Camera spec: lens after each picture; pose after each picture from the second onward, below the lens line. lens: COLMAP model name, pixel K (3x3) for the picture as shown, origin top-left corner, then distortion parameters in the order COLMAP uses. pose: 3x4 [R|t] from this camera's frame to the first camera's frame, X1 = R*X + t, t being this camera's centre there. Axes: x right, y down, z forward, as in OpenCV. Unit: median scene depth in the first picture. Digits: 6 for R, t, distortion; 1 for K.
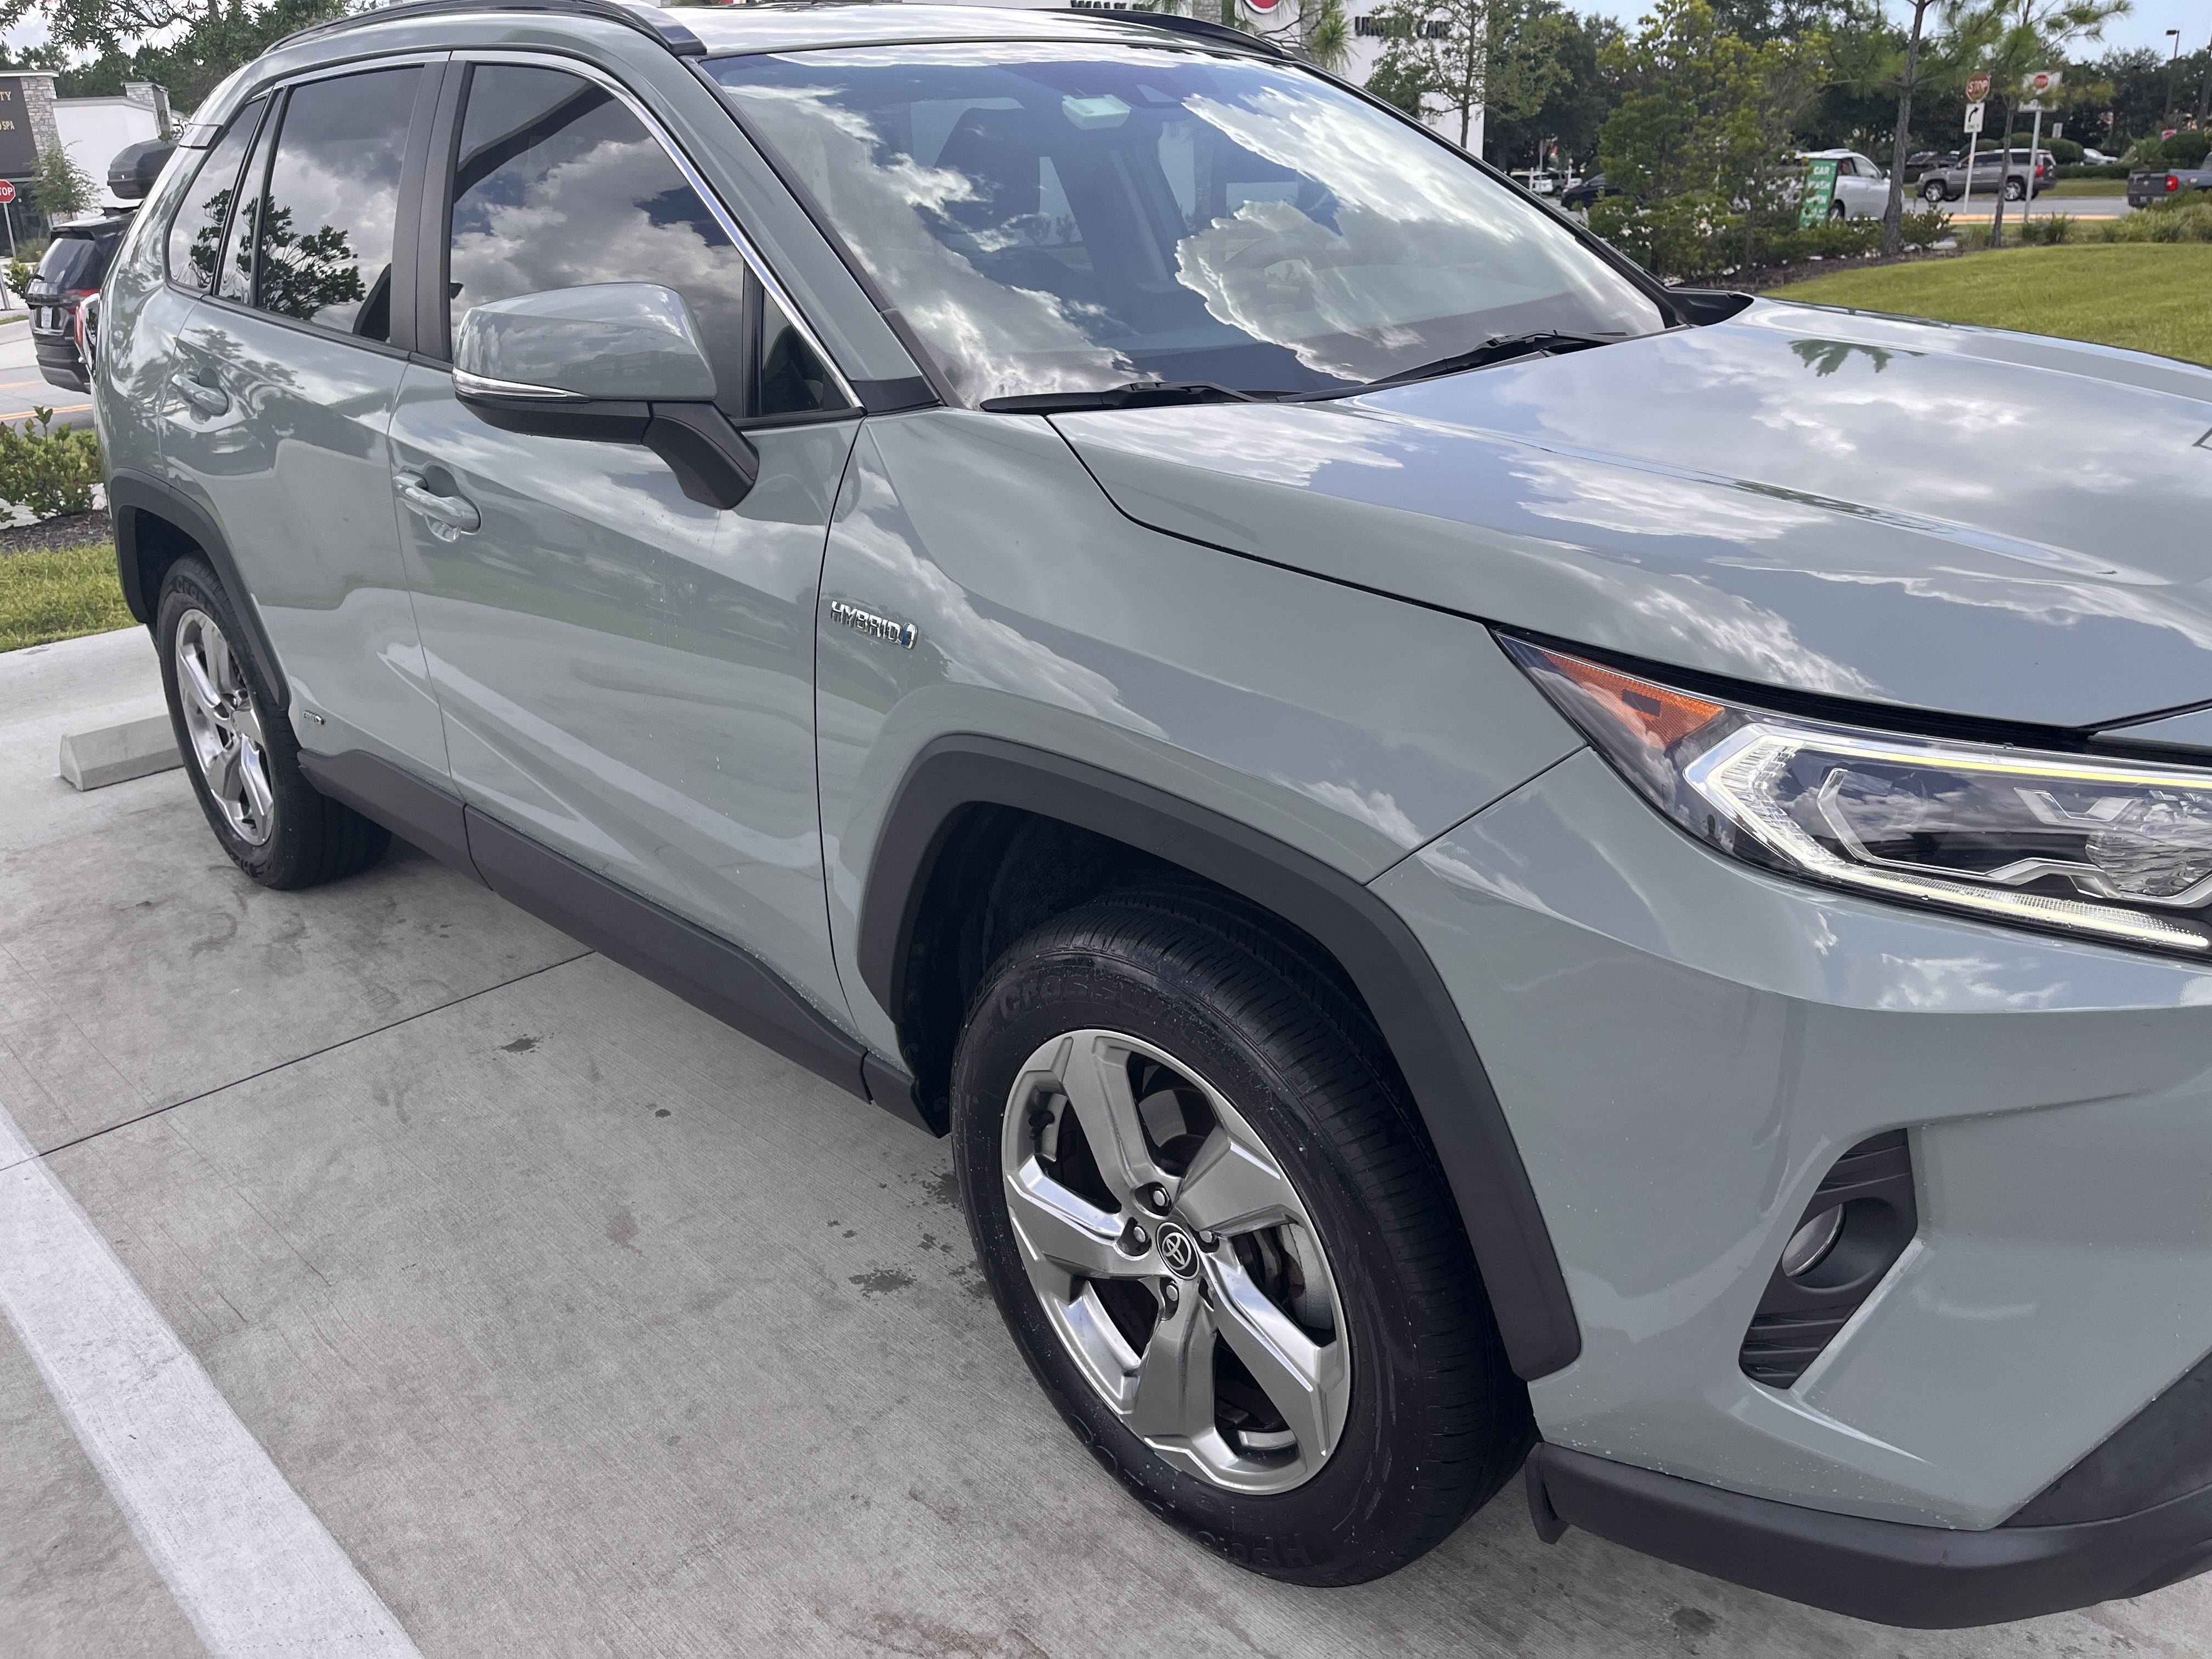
lens RADIAL K [[1688.5, 0, 1109.6], [0, 1688.5, 833.5], [0, 0, 1]] dist [0.073004, -0.095264]
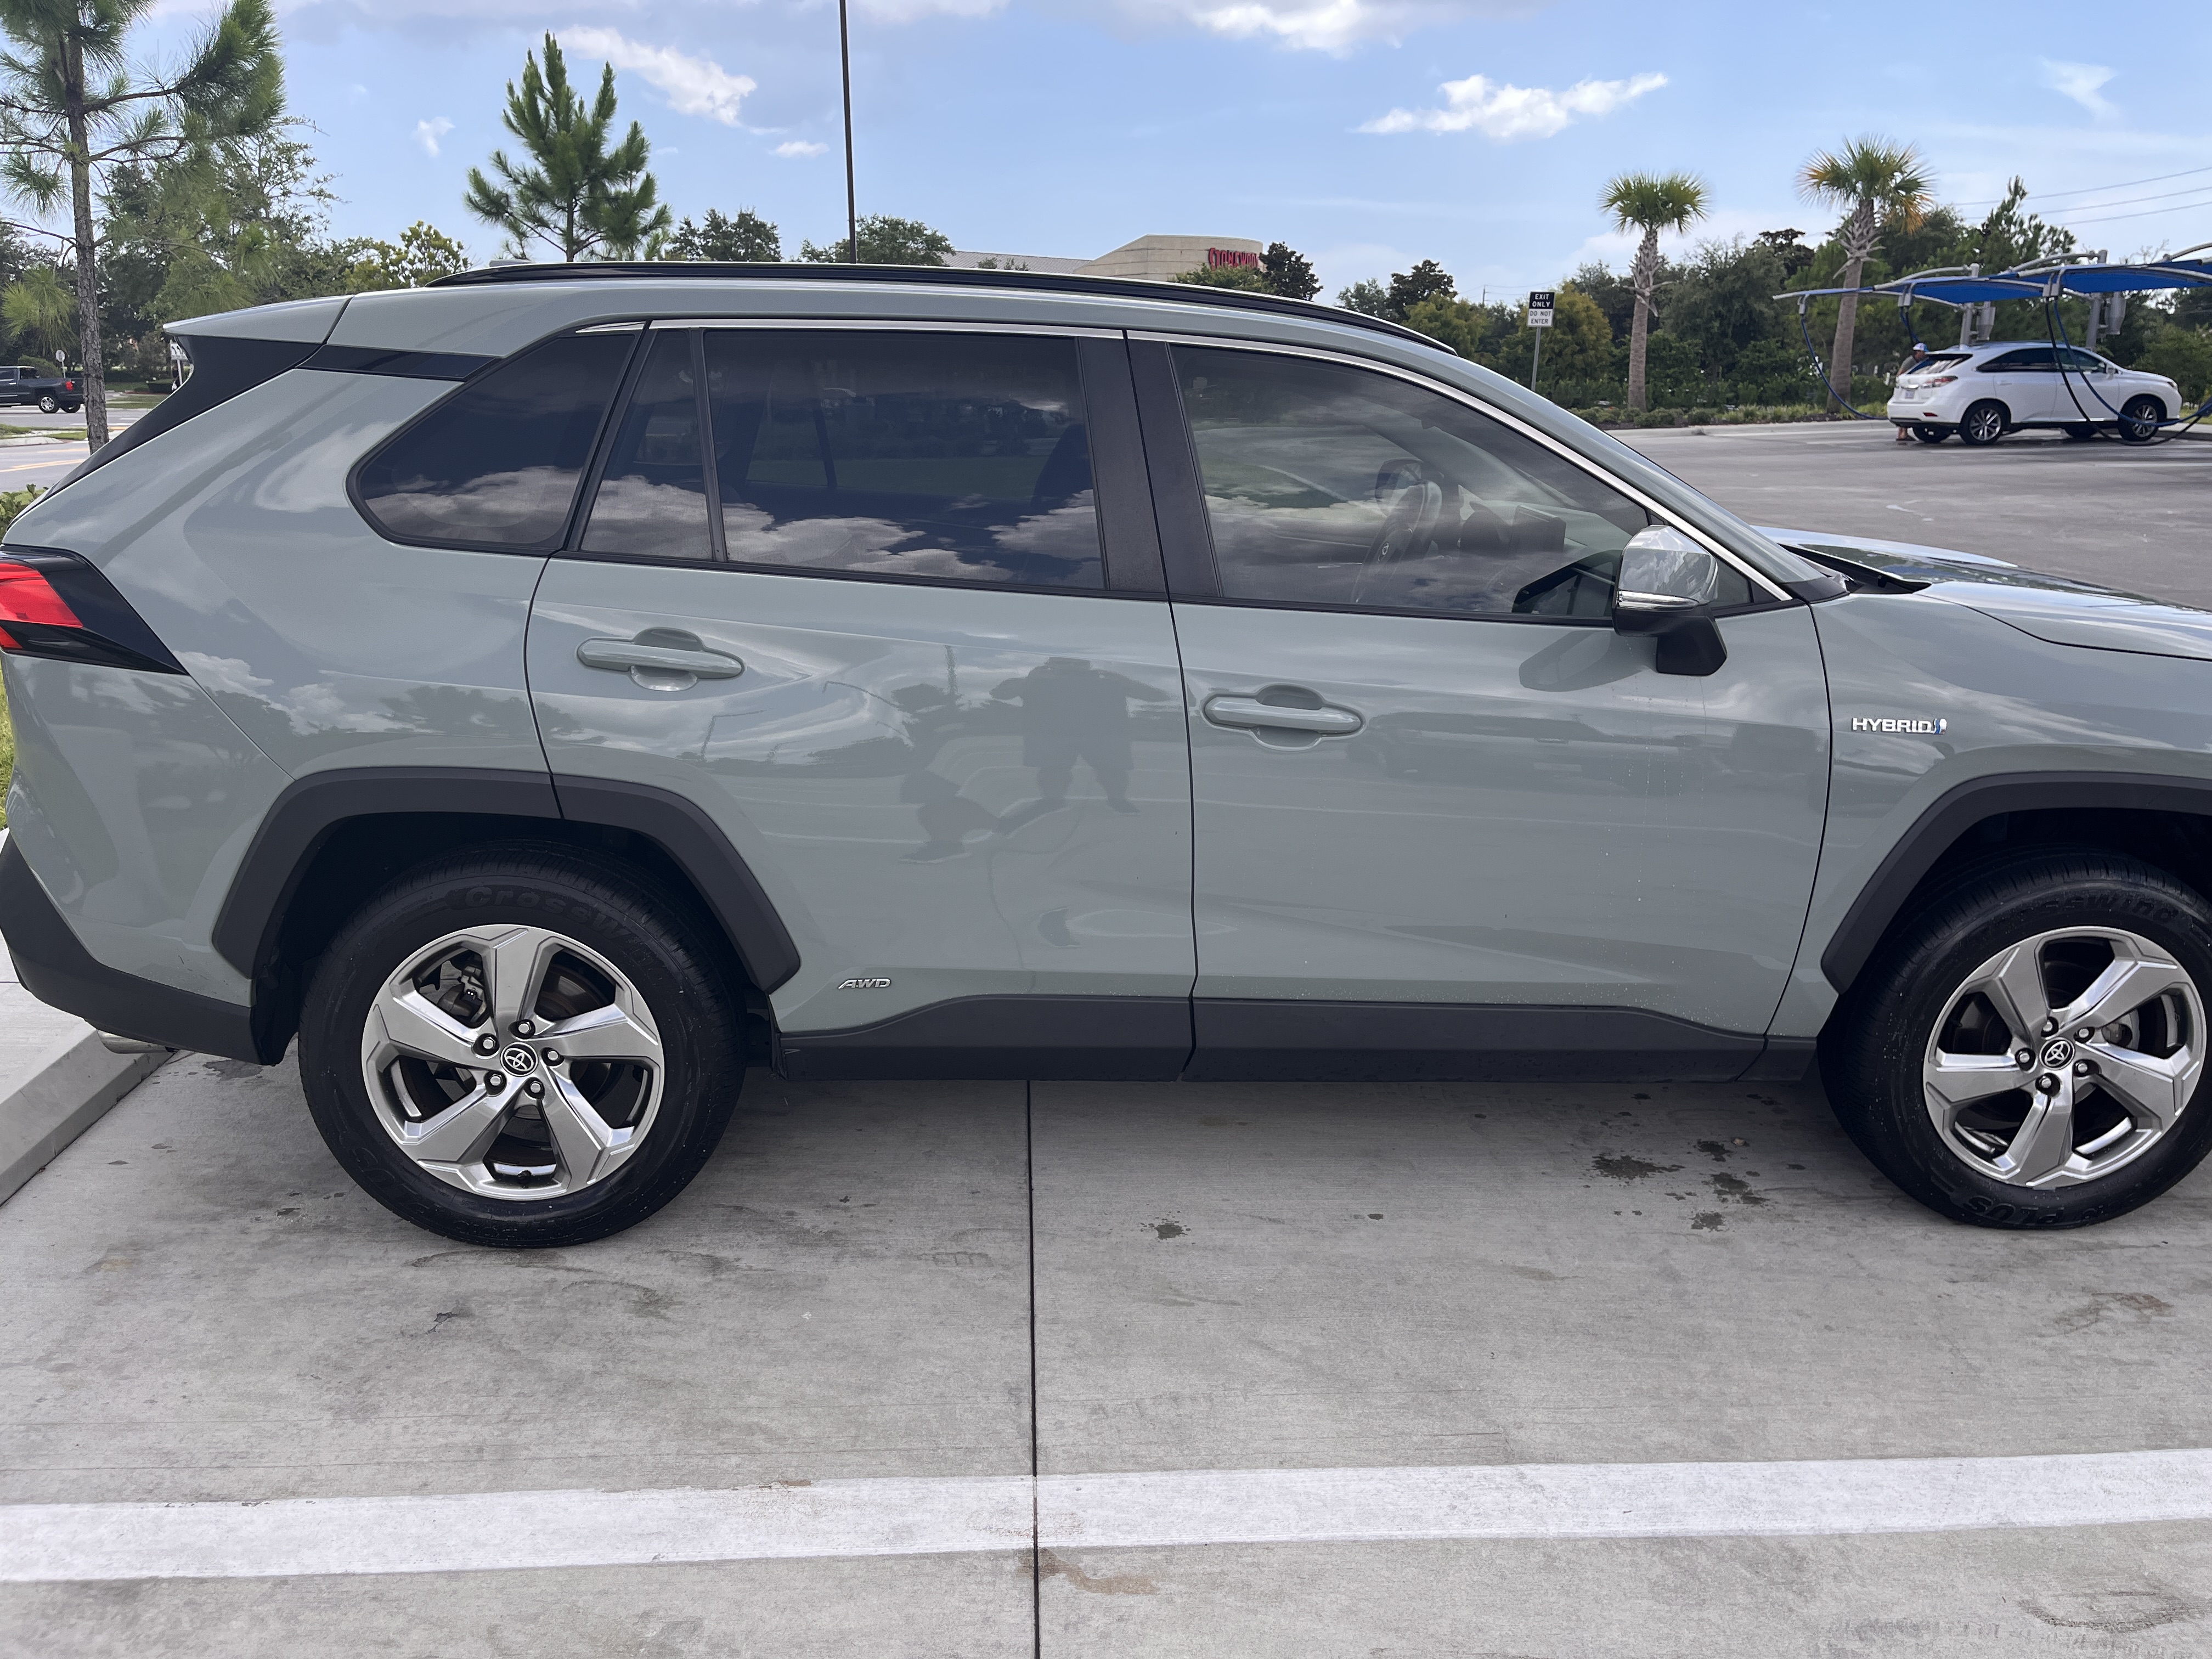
lens RADIAL K [[1688.5, 0, 1117.7], [0, 1688.5, 833.2], [0, 0, 1]] dist [0.073004, -0.095264]
pose [[0.659000, -0.156305, 0.735722, -1.539832], [0.237565, 0.971350, -0.006427, -0.160518], [-0.713640, 0.179017, 0.677253, 0.378271]]
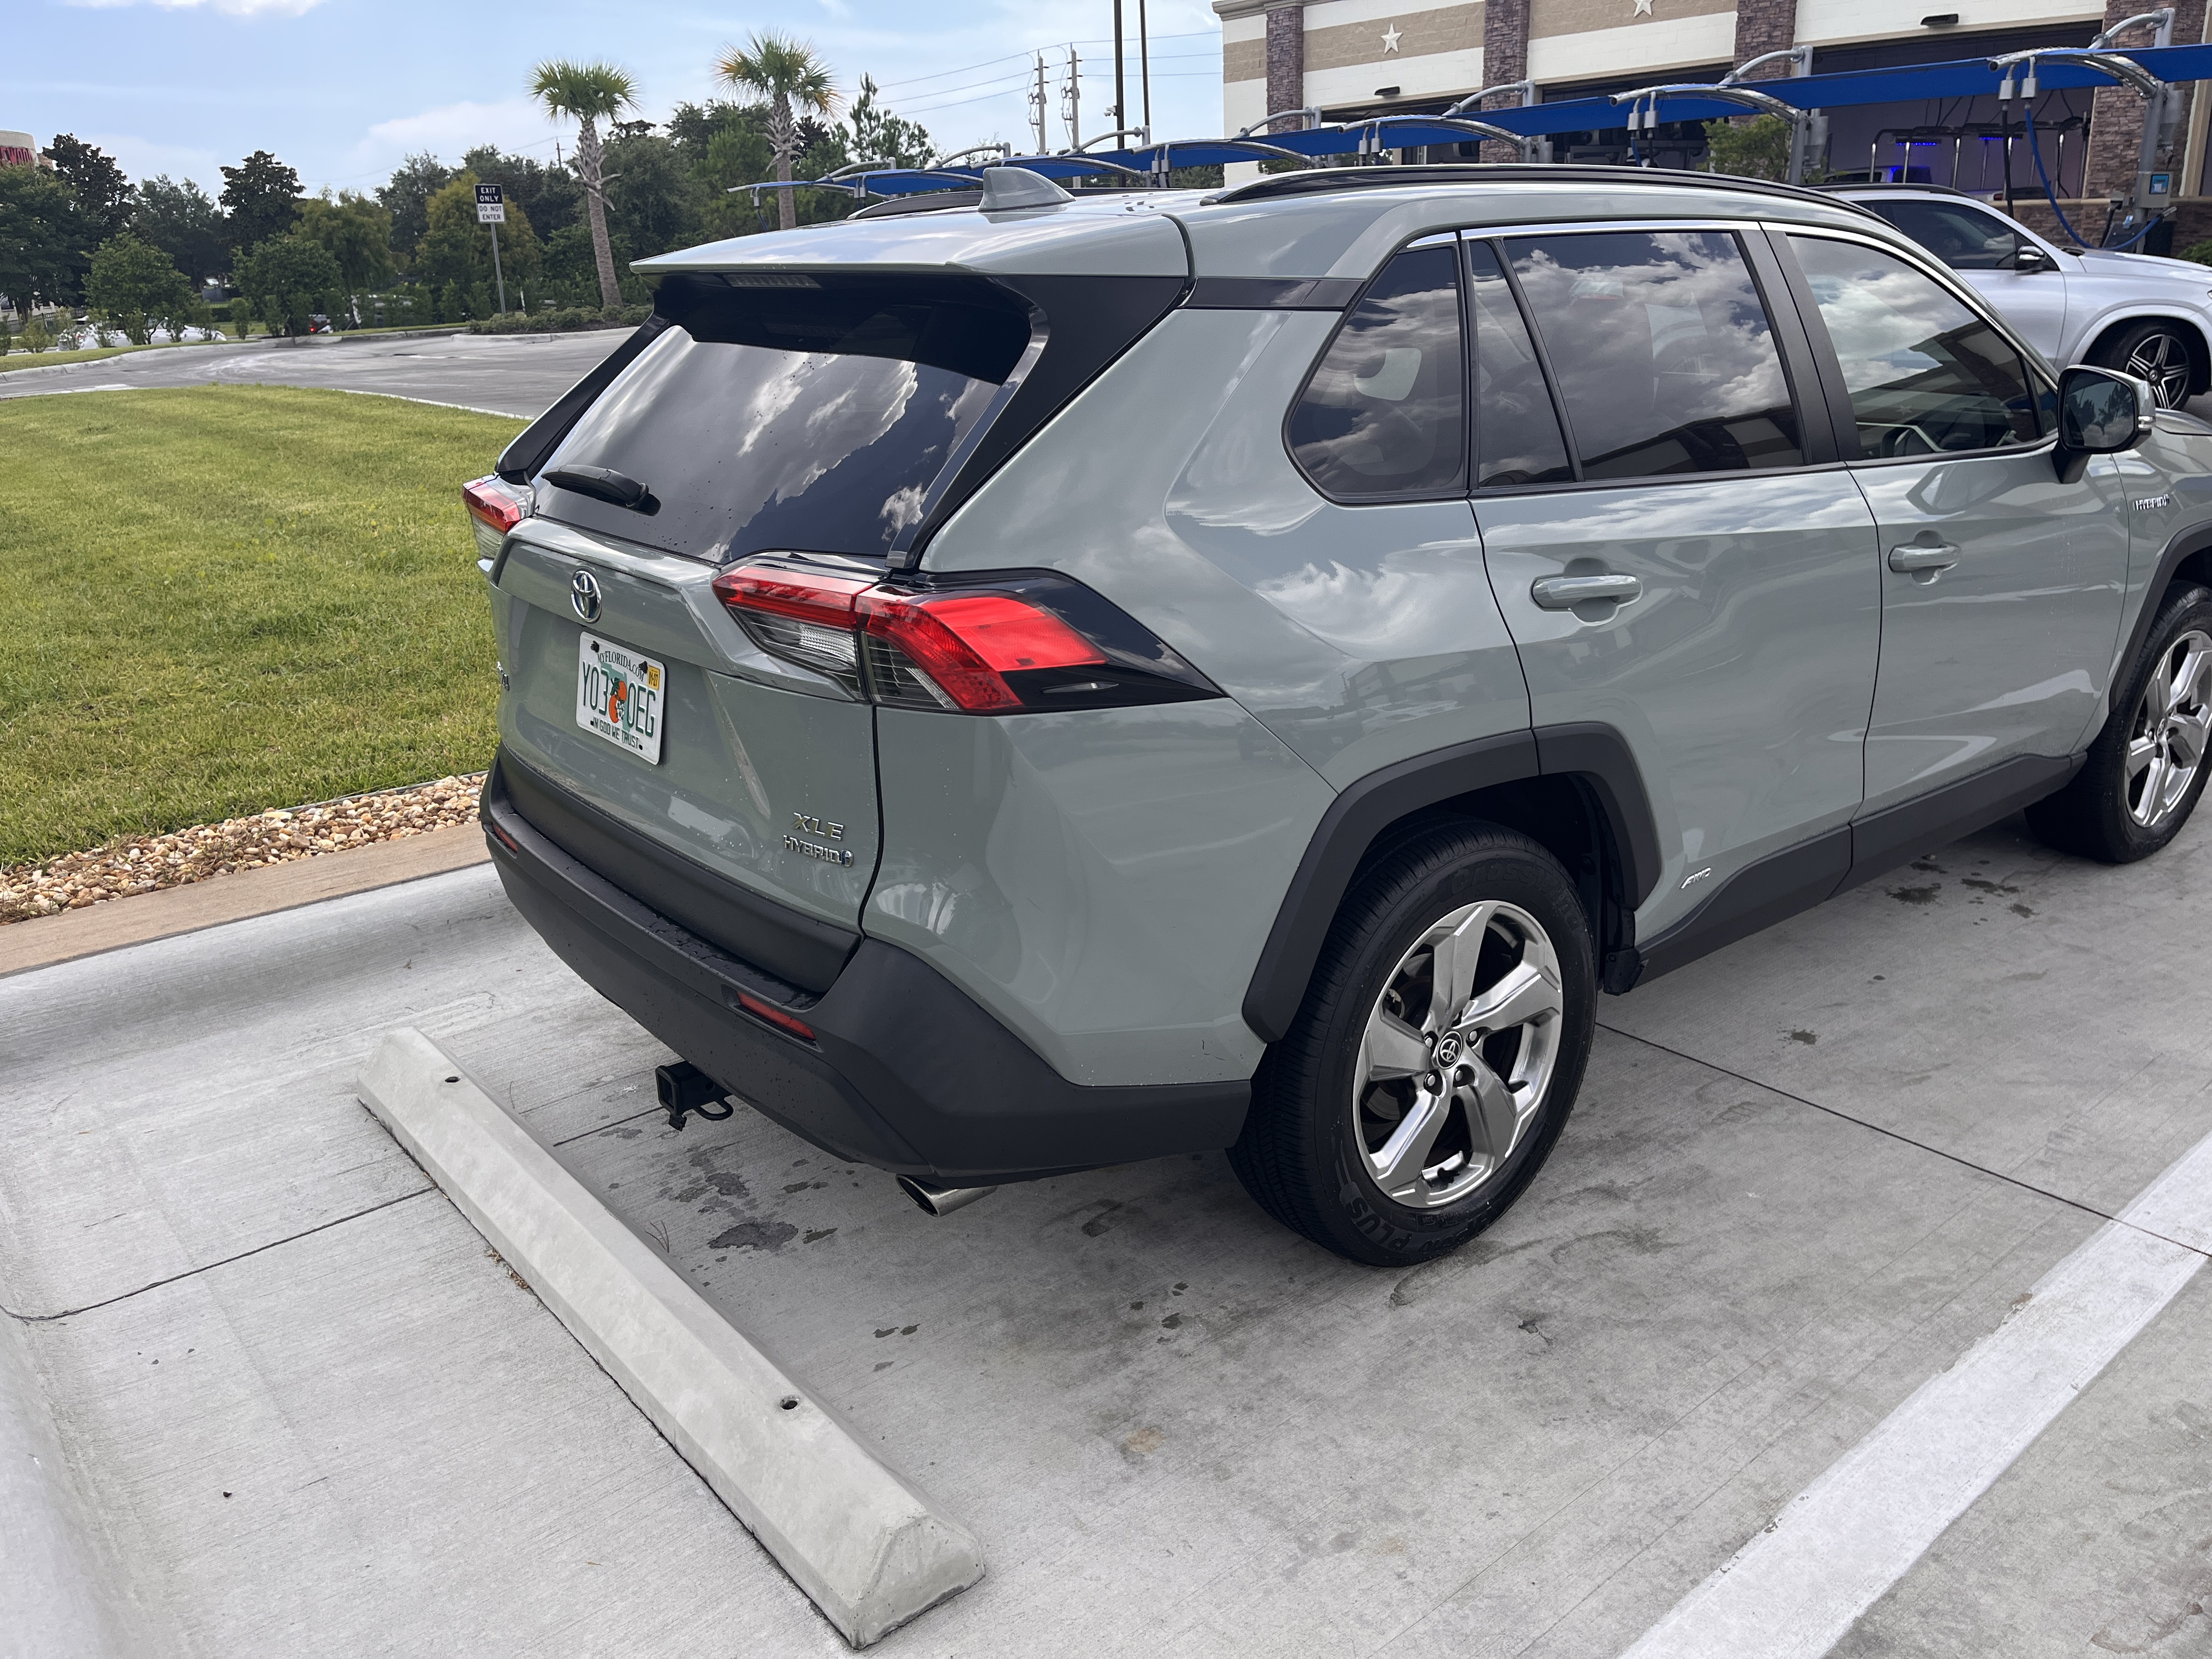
lens RADIAL K [[1688.5, 0, 1124.6], [0, 1688.5, 827.1], [0, 0, 1]] dist [0.073004, -0.095264]
pose [[0.081488, -0.287614, 0.954273, -2.058420], [0.384465, 0.892426, 0.236143, -0.651358], [-0.919536, 0.347642, 0.183299, 1.634498]]
